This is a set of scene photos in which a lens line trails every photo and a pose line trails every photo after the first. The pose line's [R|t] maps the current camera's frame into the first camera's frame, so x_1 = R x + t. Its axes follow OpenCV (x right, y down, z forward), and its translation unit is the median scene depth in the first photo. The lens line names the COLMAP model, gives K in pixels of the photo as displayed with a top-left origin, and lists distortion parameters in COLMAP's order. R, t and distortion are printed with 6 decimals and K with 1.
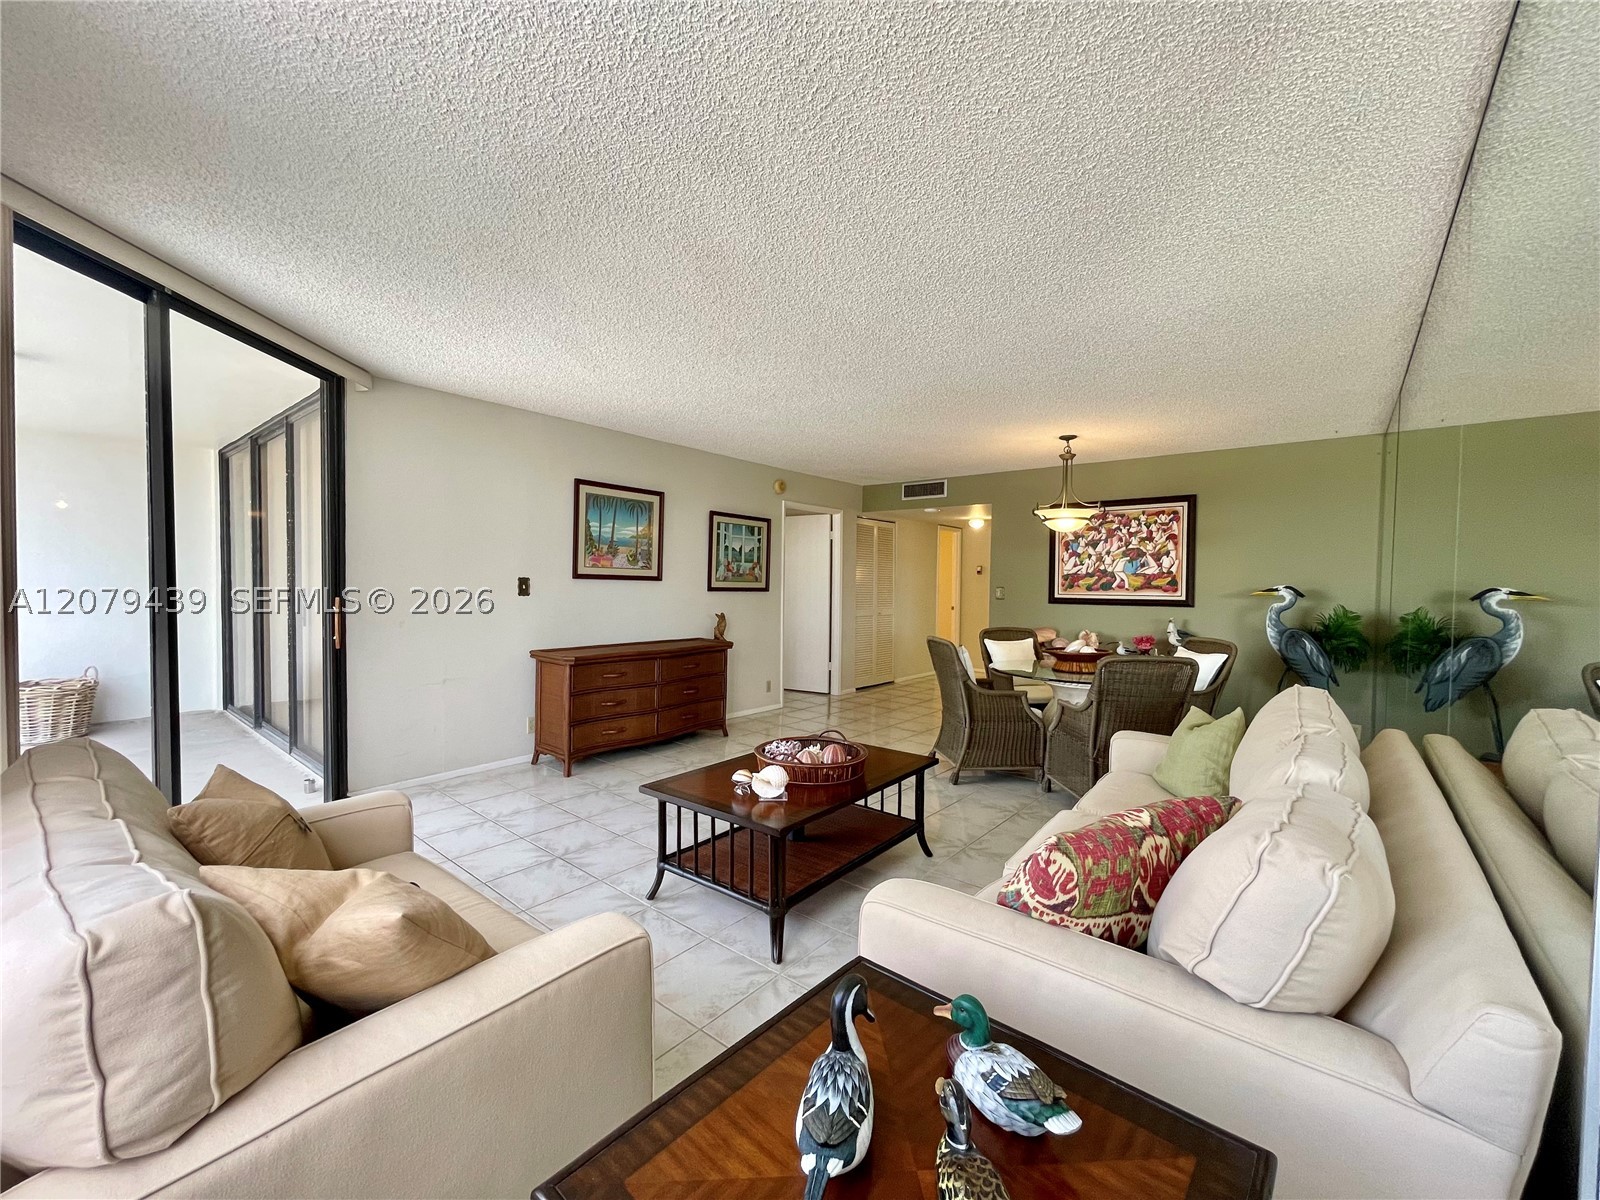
lens RADIAL K [[644.4, 0, 809.2], [0, 644.4, 608.2], [0, 0, 1]] dist [0.000832, 0.000490]
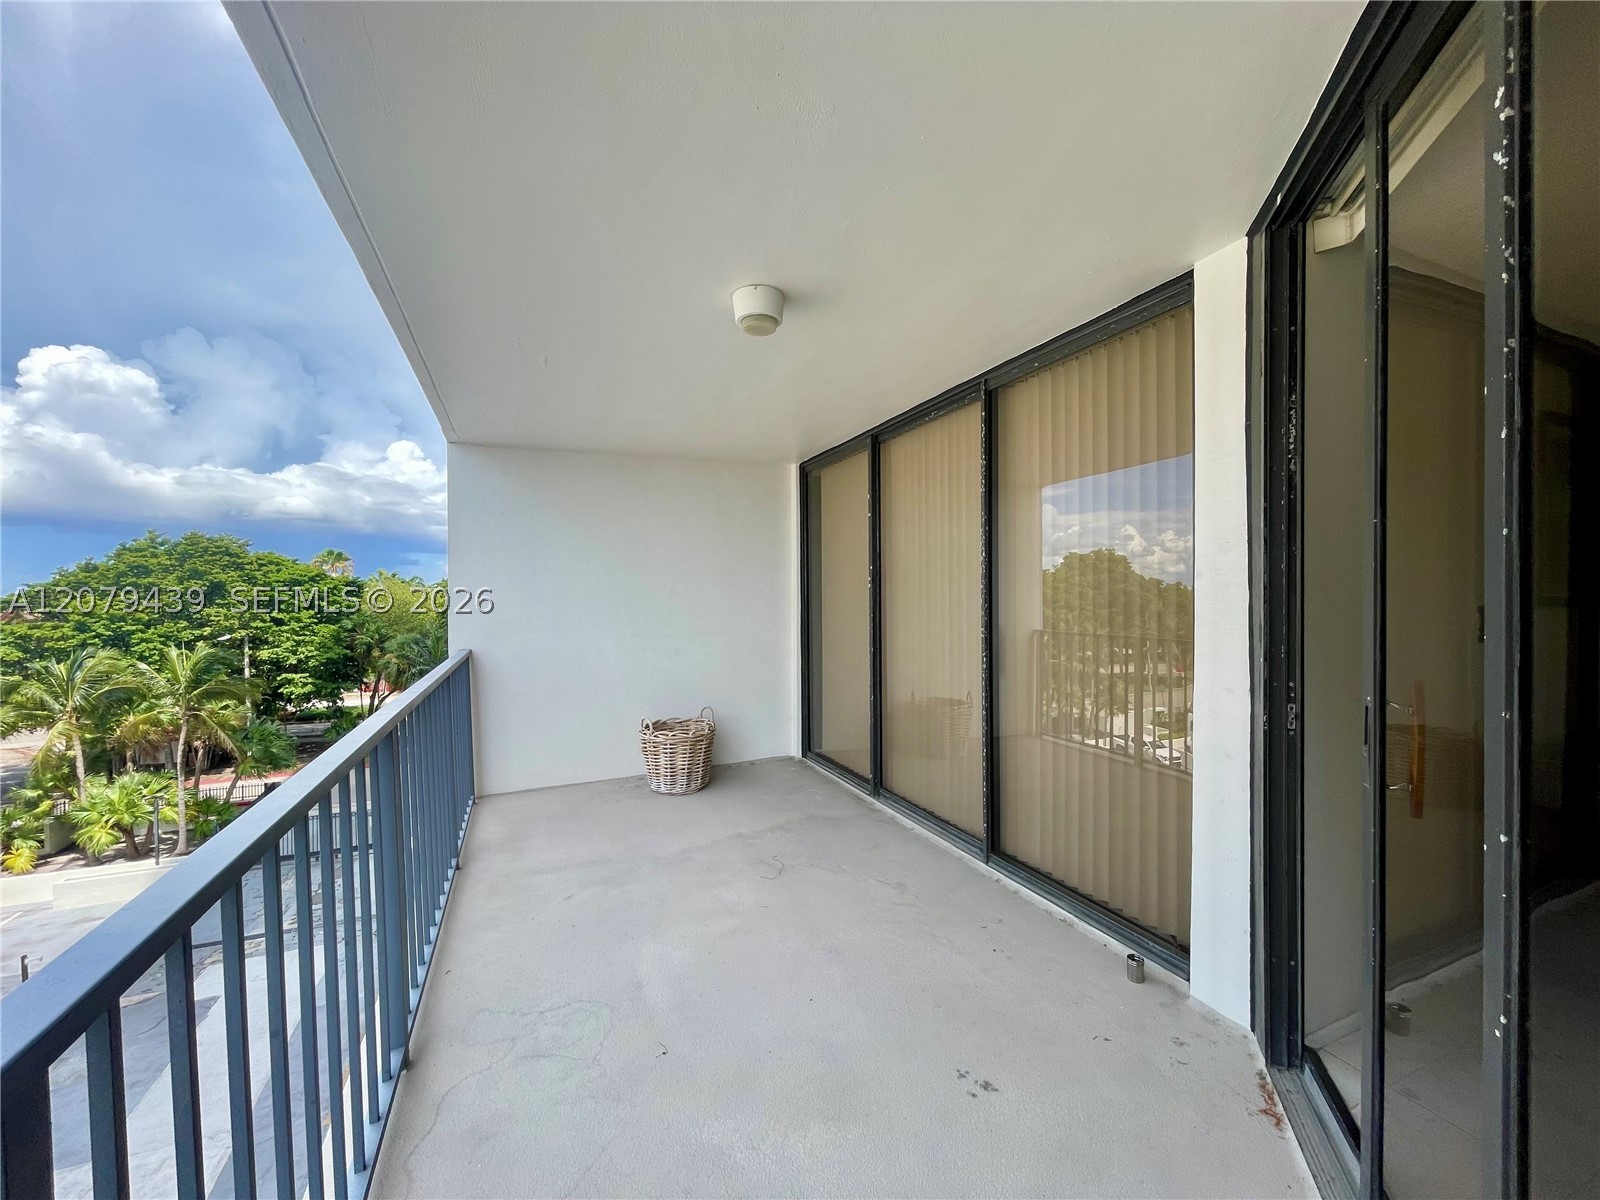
lens RADIAL K [[644.4, 0, 807.6], [0, 644.4, 603.4], [0, 0, 1]] dist [0.000832, 0.000490]
pose [[0.889658, -0.016843, -0.456316, -0.597469], [0.006116, 0.999669, -0.024973, -0.035224], [0.456586, 0.019427, 0.889467, 0.261793]]
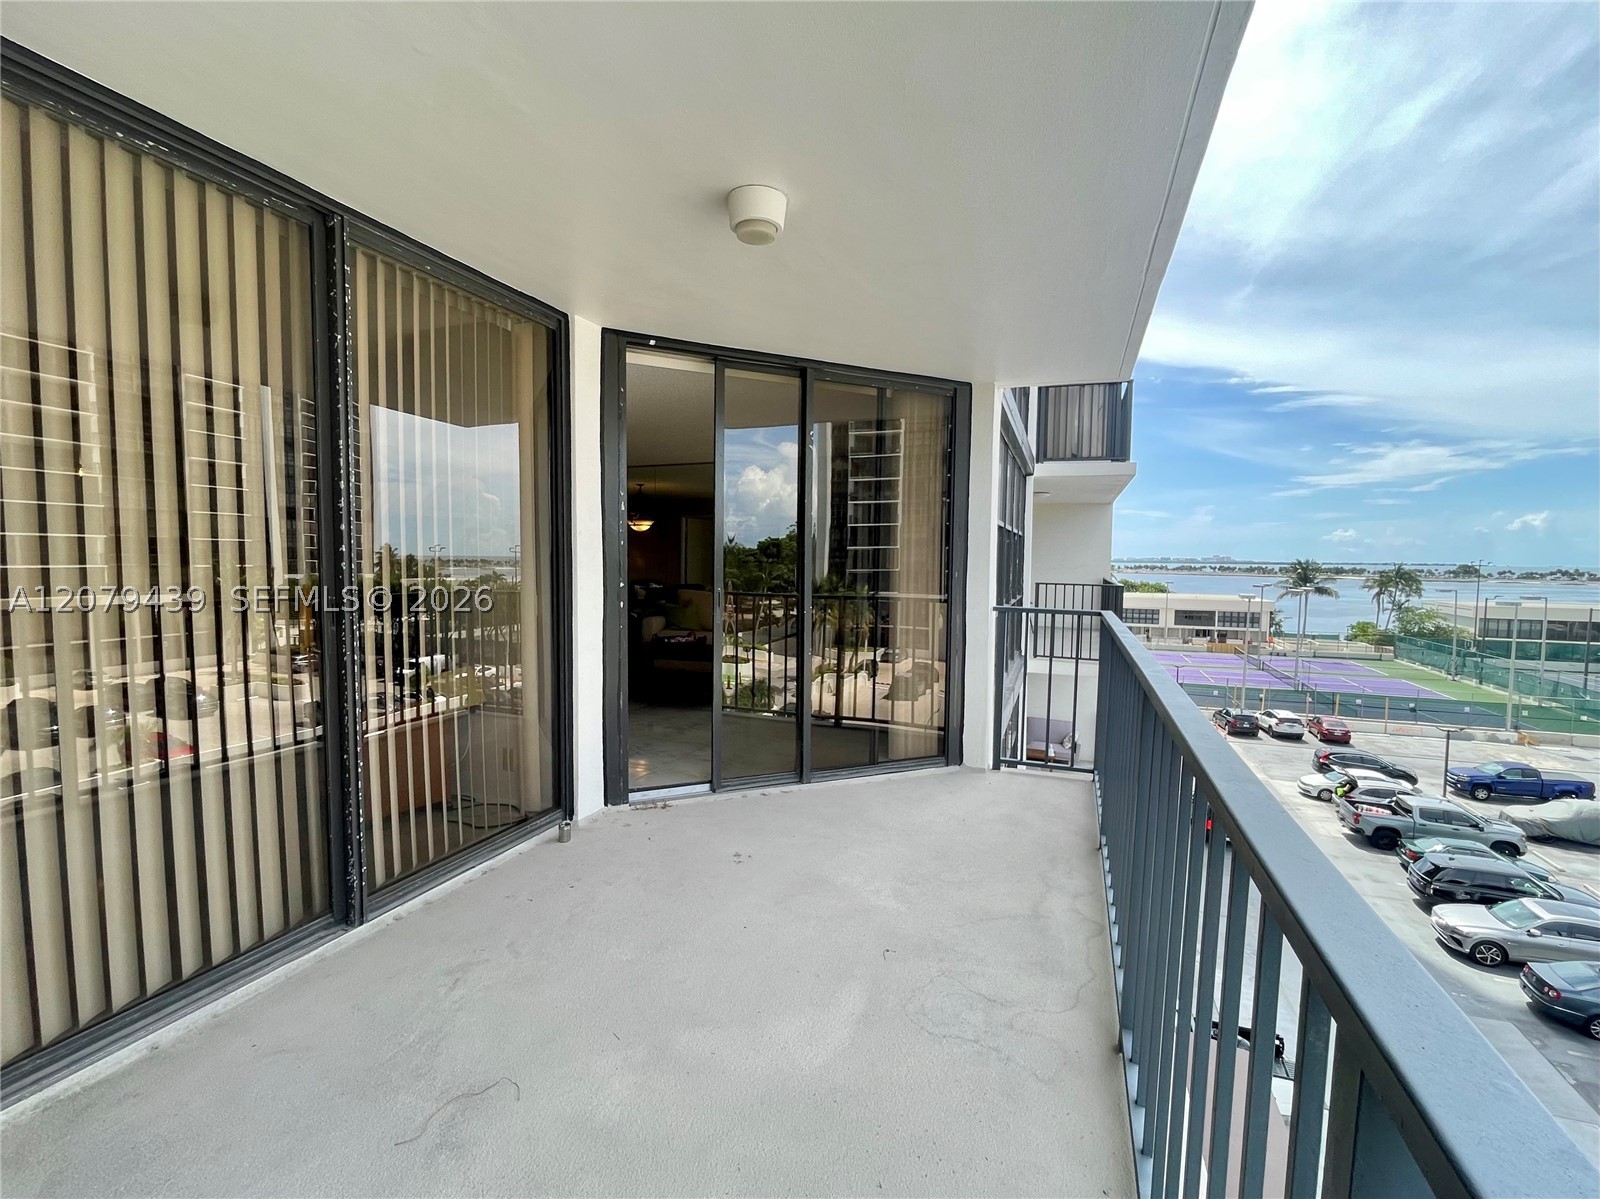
lens RADIAL K [[644.4, 0, 802.8], [0, 644.4, 603.5], [0, 0, 1]] dist [0.000832, 0.000490]
pose [[-0.292219, -0.084742, 0.952590, -1.260873], [0.020594, 0.995278, 0.094857, -0.051485], [-0.956130, 0.047337, -0.289094, 0.761762]]
